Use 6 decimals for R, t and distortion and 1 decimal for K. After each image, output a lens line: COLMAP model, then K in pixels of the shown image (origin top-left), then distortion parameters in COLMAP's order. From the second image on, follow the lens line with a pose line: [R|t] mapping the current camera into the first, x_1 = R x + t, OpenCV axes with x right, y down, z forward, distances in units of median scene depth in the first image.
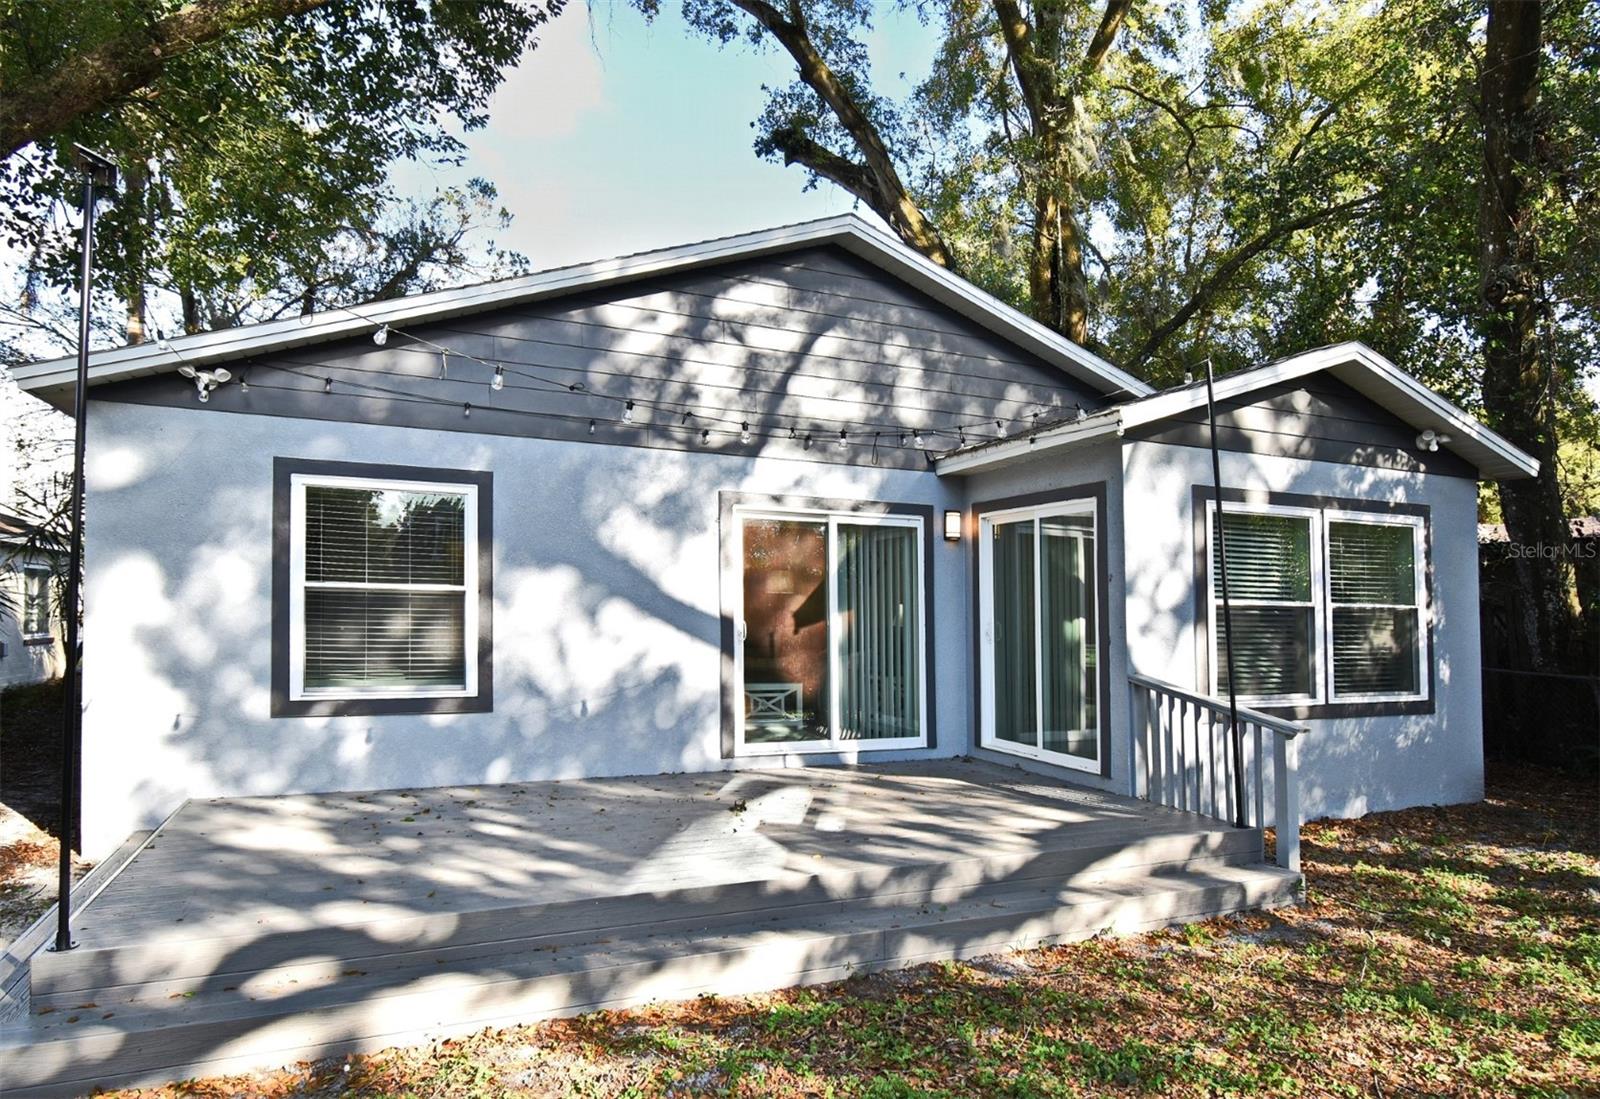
lens RADIAL K [[969.0, 0, 761.7], [0, 969.0, 628.9], [0, 0, 1]] dist [-0.008450, -0.000625]
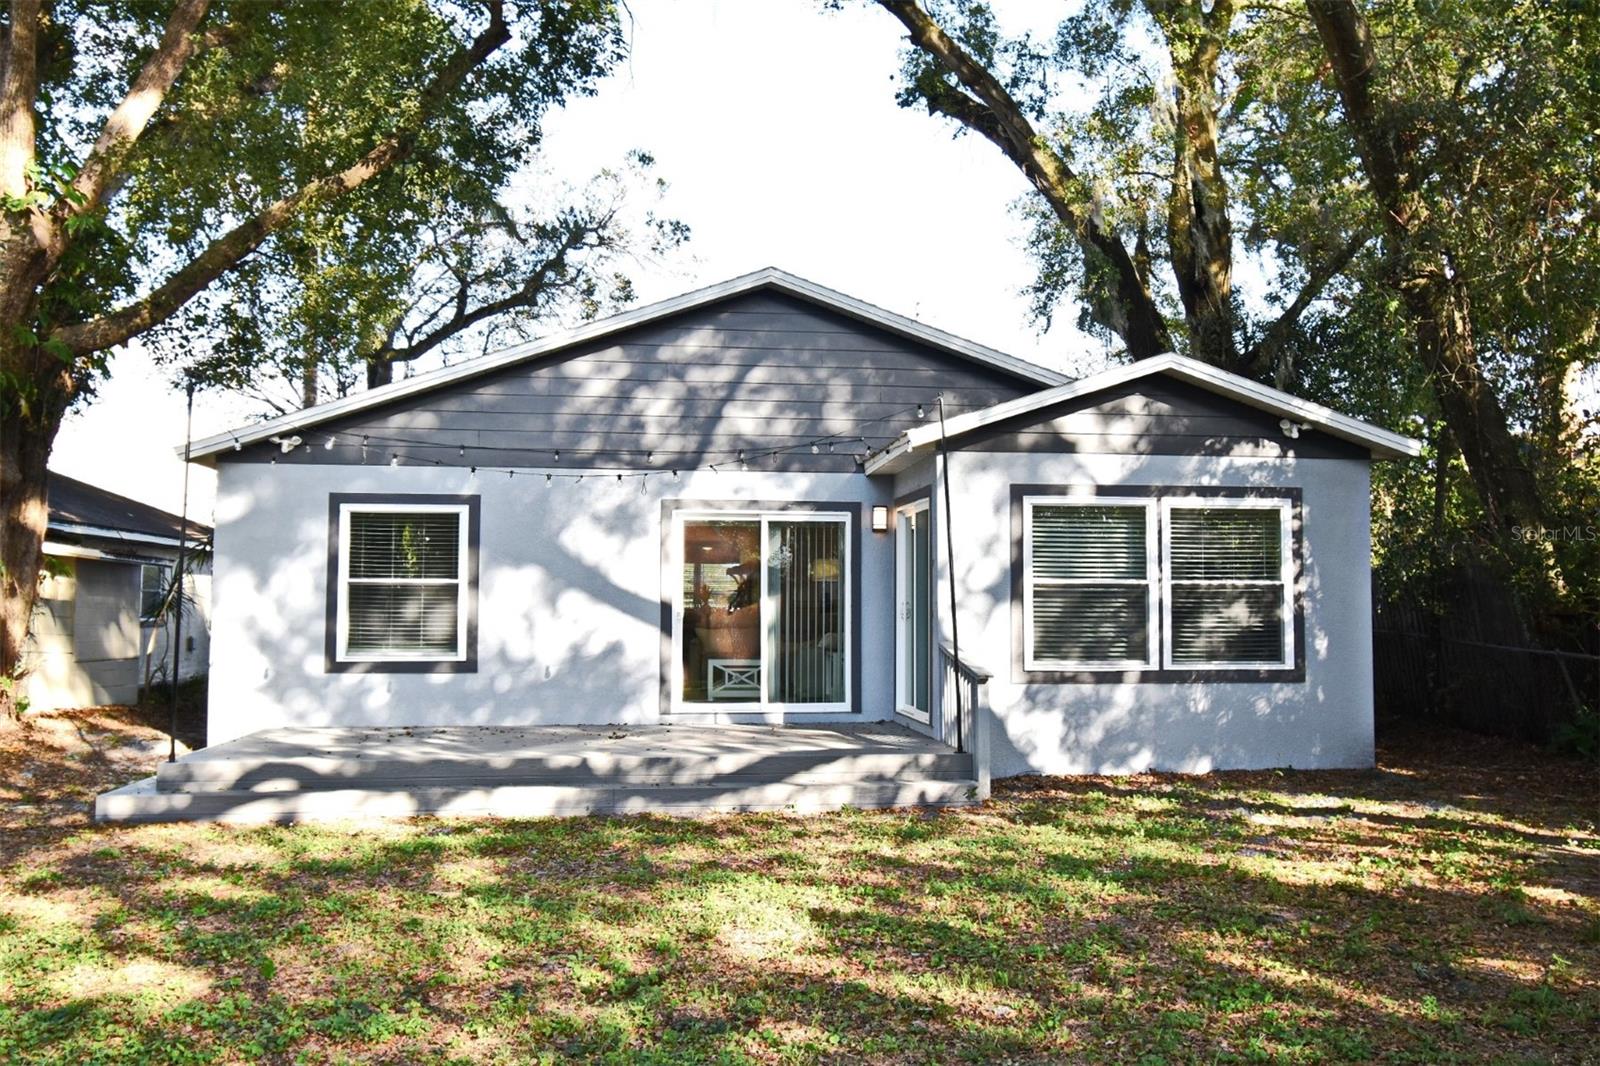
lens RADIAL K [[1377.5, 0, 799.1], [0, 1377.5, 535.3], [0, 0, 1]] dist [0.007237, -0.015285]
pose [[0.963096, -0.027013, -0.267800, 0.604859], [0.007872, 0.997352, -0.072292, 0.033355], [0.269043, 0.067516, 0.960759, -0.659605]]
